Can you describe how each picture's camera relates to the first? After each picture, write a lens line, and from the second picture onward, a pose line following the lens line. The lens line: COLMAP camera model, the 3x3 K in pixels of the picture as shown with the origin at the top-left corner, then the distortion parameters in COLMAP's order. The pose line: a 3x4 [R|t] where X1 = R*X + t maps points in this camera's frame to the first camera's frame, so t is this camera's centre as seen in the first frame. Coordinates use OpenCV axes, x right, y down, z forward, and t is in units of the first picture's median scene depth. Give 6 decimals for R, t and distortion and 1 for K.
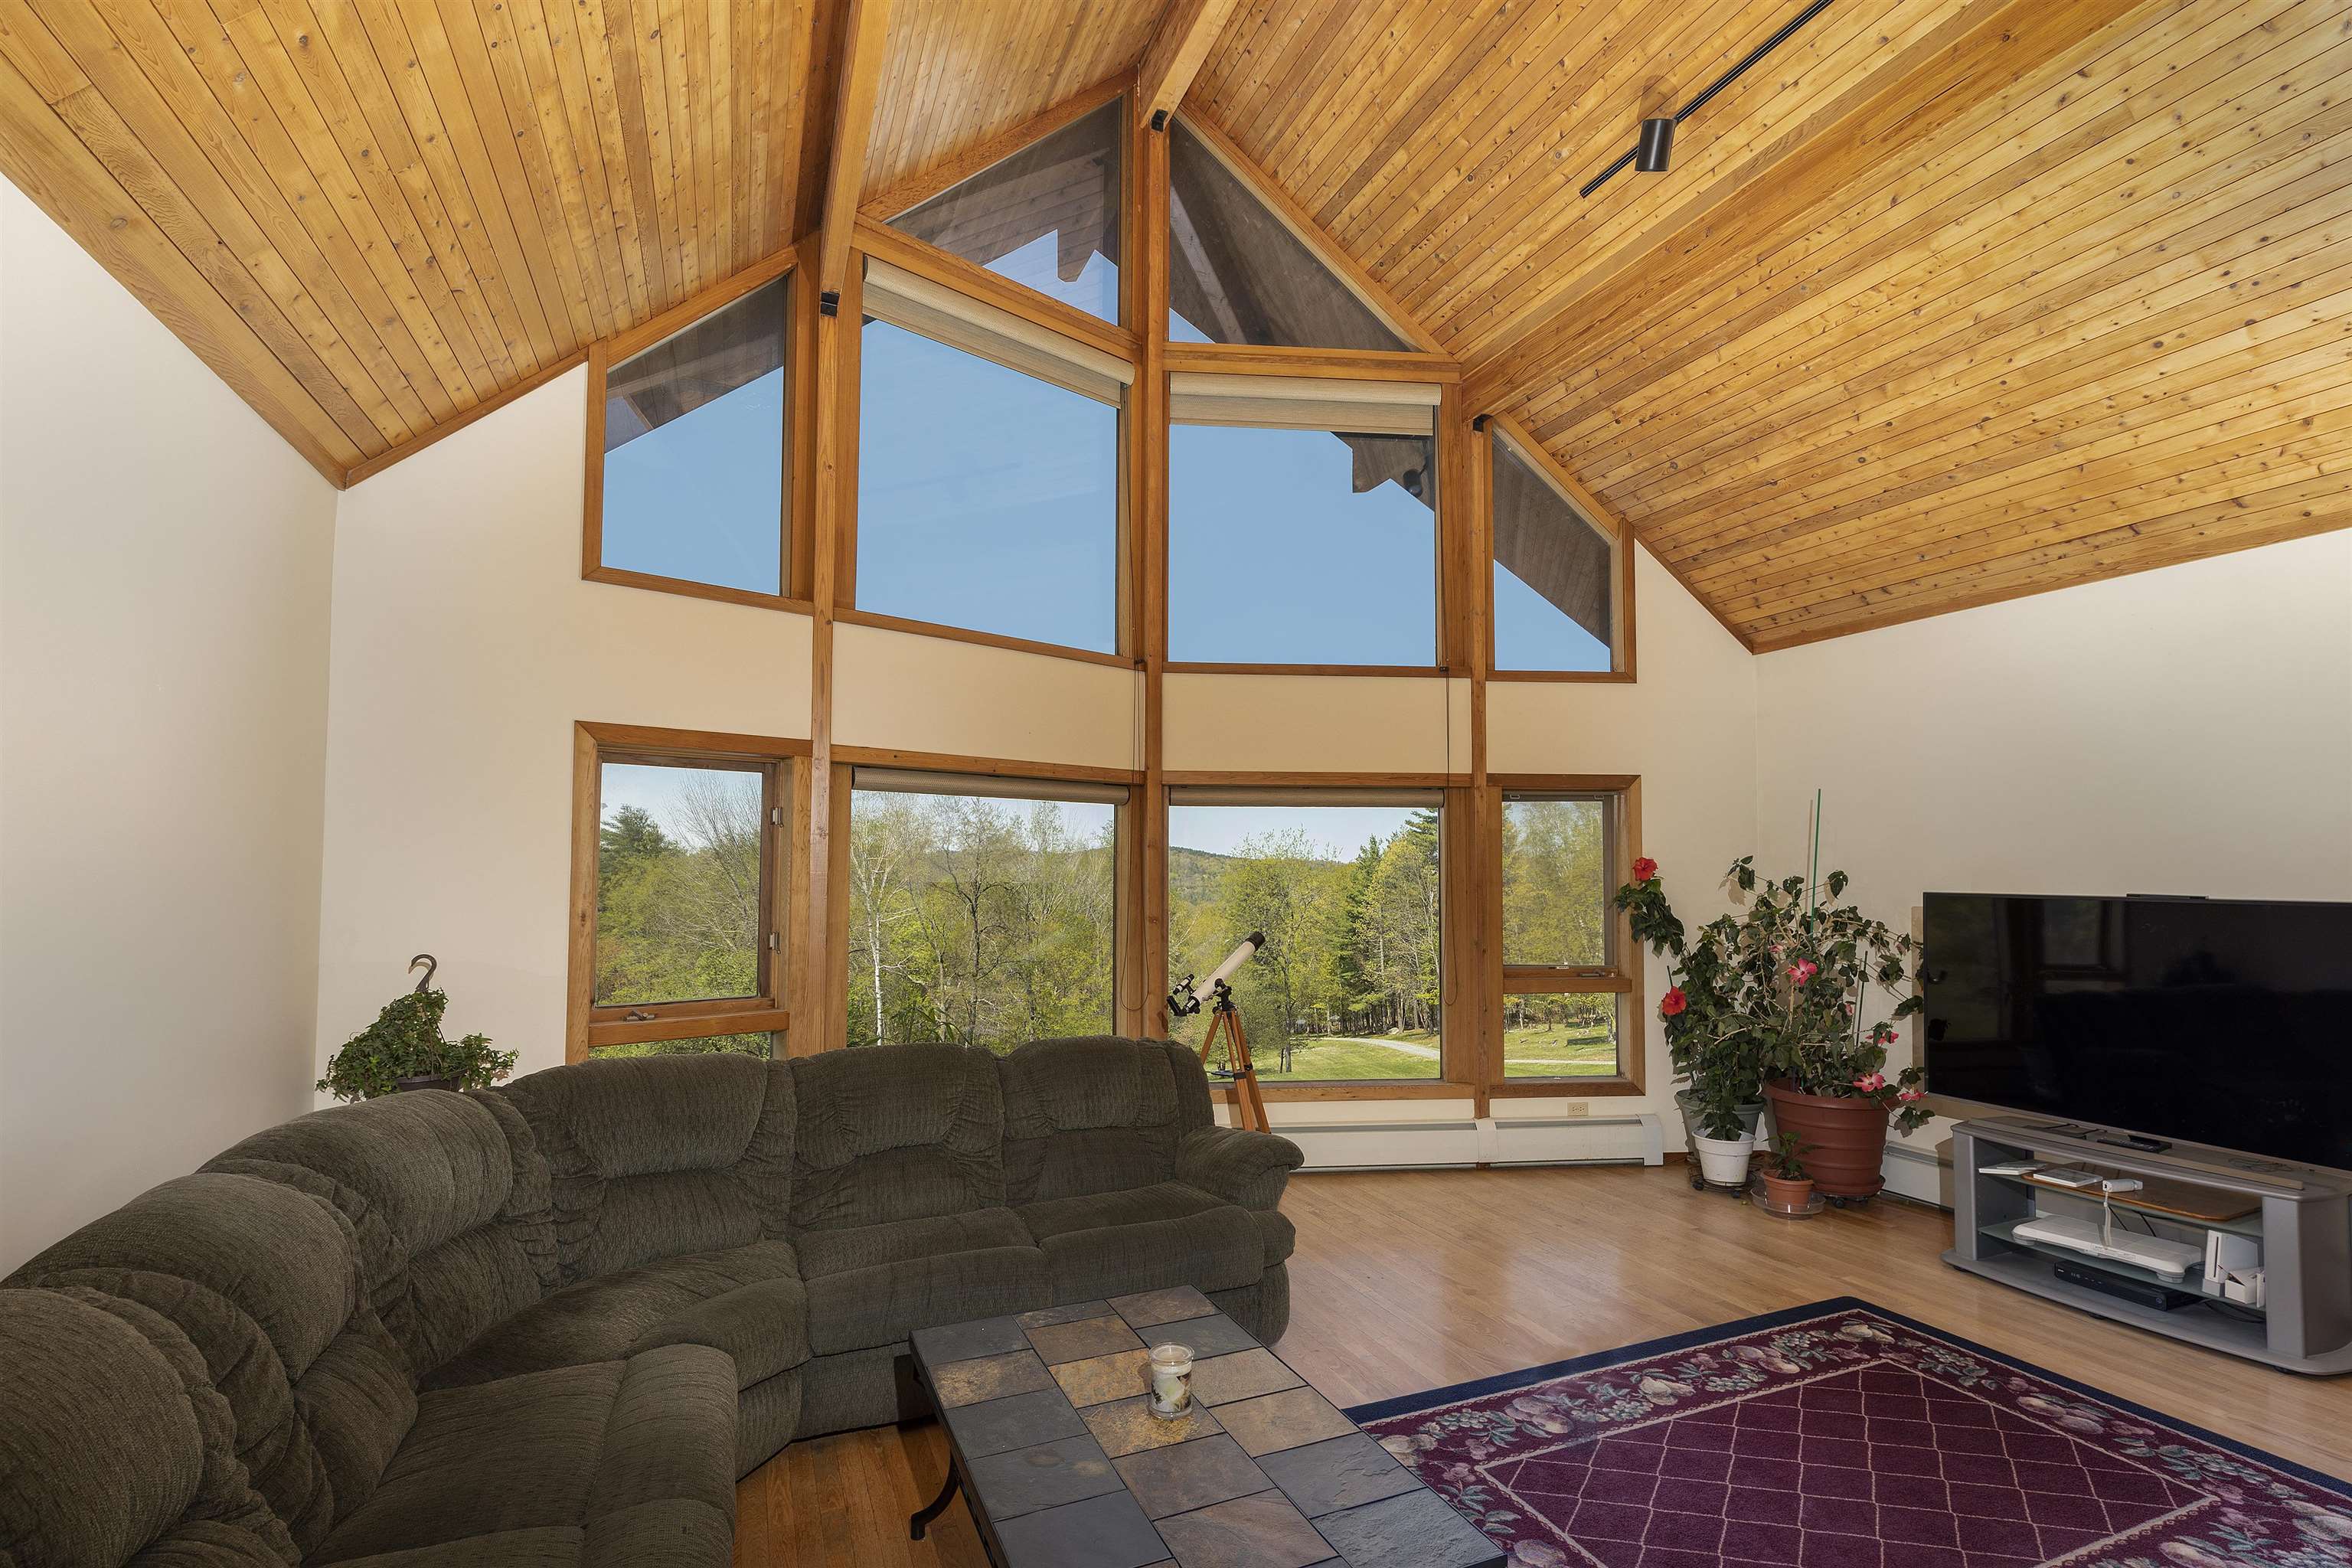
lens RADIAL K [[1113.9, 0, 1251.9], [0, 1113.9, 826.3], [0, 0, 1]] dist [0.012140, -0.000086]
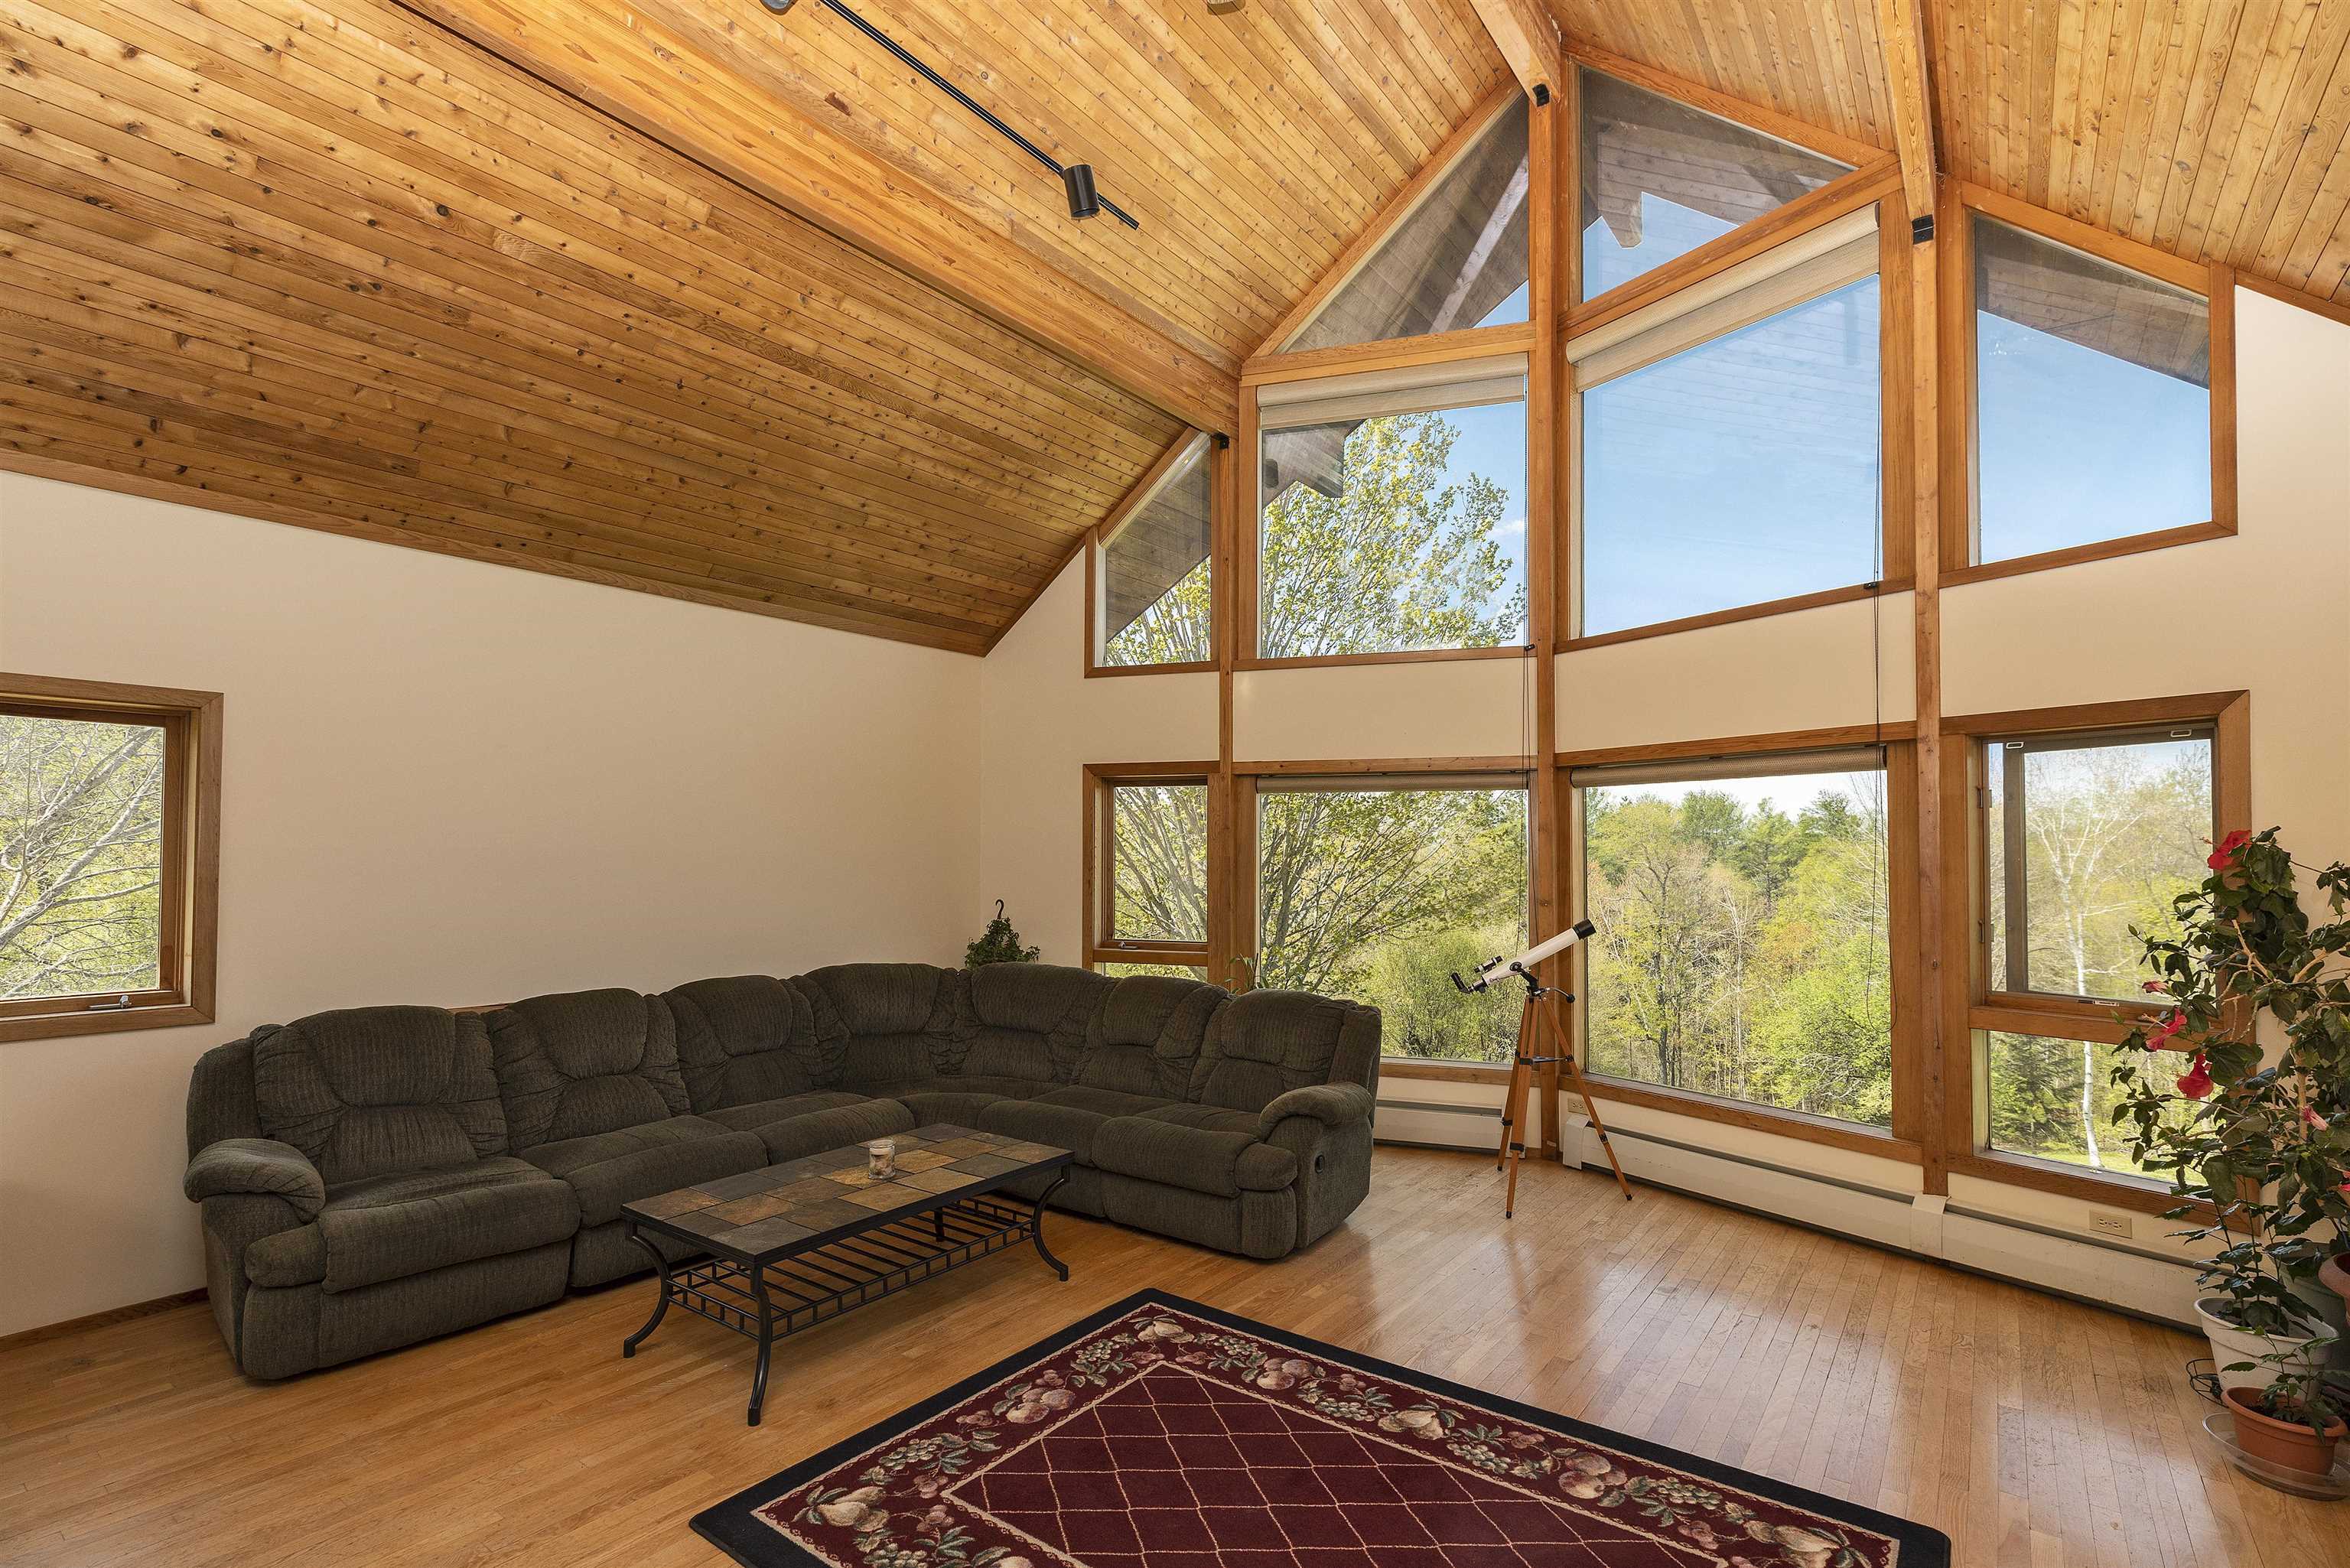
lens RADIAL K [[1093.6, 0, 1190.9], [0, 1093.6, 838.2], [0, 0, 1]] dist [0.001705, 0.000087]
pose [[0.478349, -0.013460, -0.878067, 0.660186], [0.035213, 0.999372, 0.003864, 0.011070], [0.877464, -0.032768, 0.478523, 0.265198]]
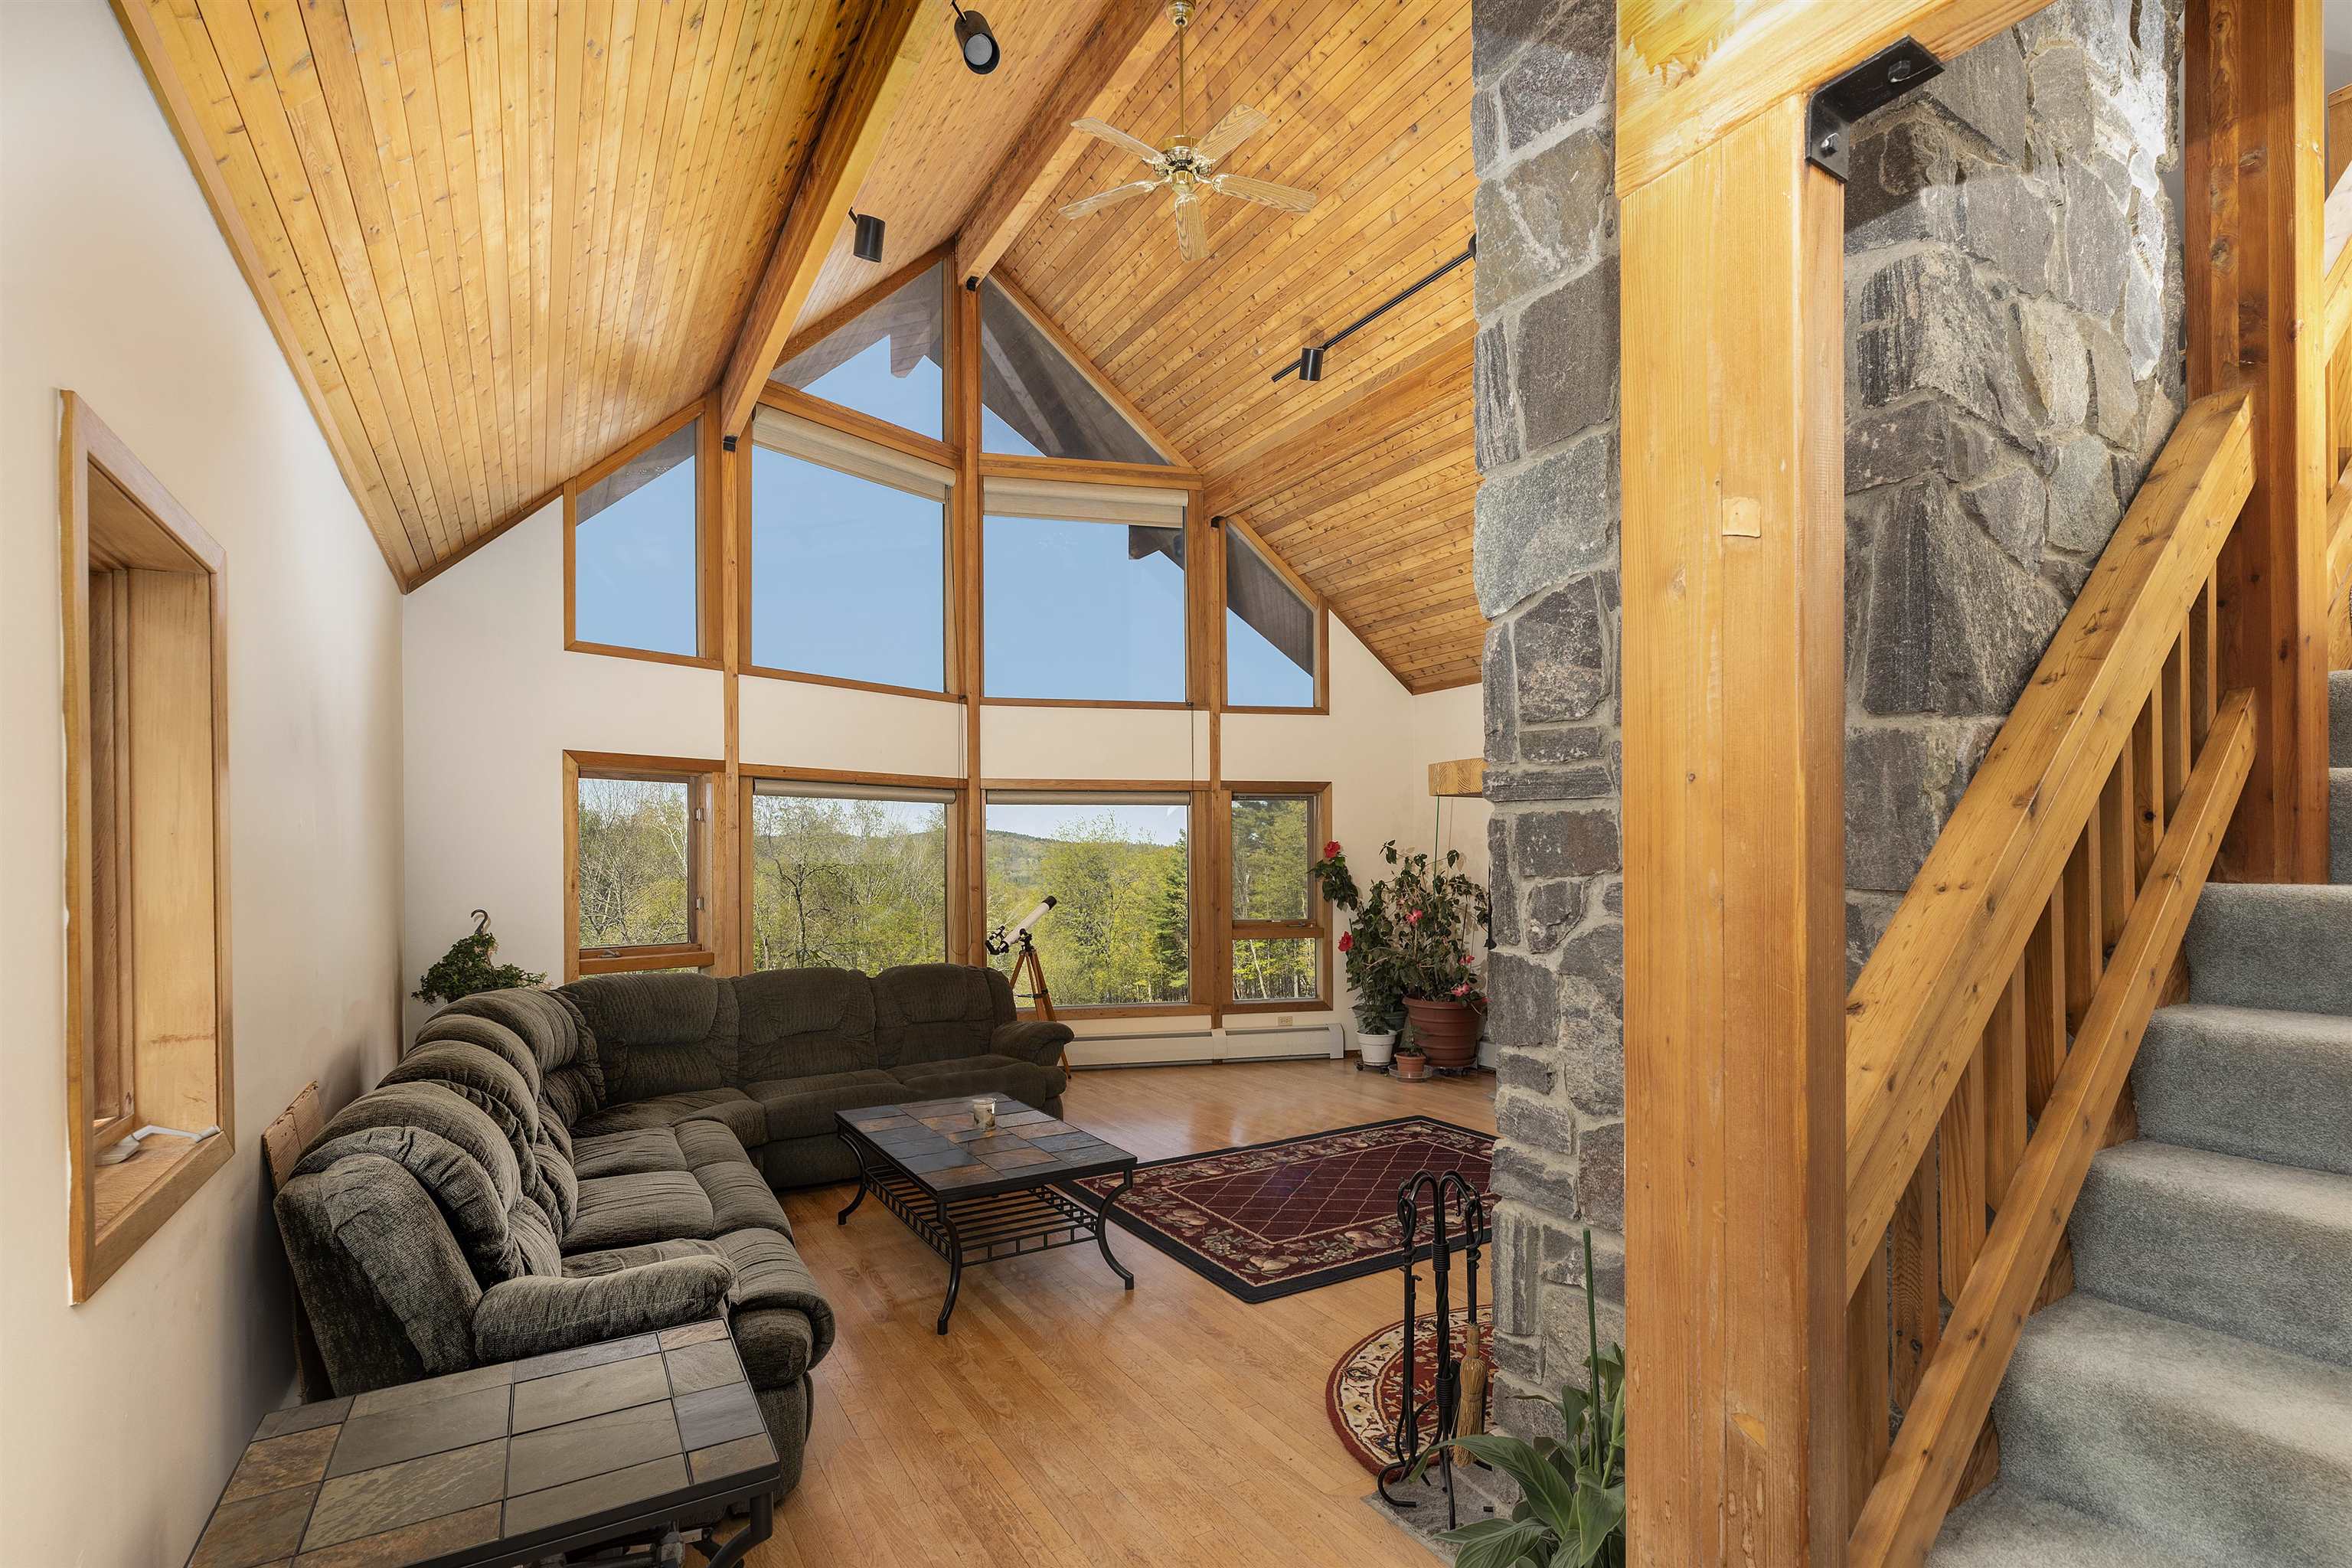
lens RADIAL K [[1088.8, 0, 1208.0], [0, 1088.8, 860.8], [0, 0, 1]] dist [0.014333, -0.000064]
pose [[0.992759, -0.006217, 0.119962, 0.036699], [0.000673, 0.998932, 0.046205, -0.011756], [-0.120121, -0.045790, 0.991703, -0.370892]]
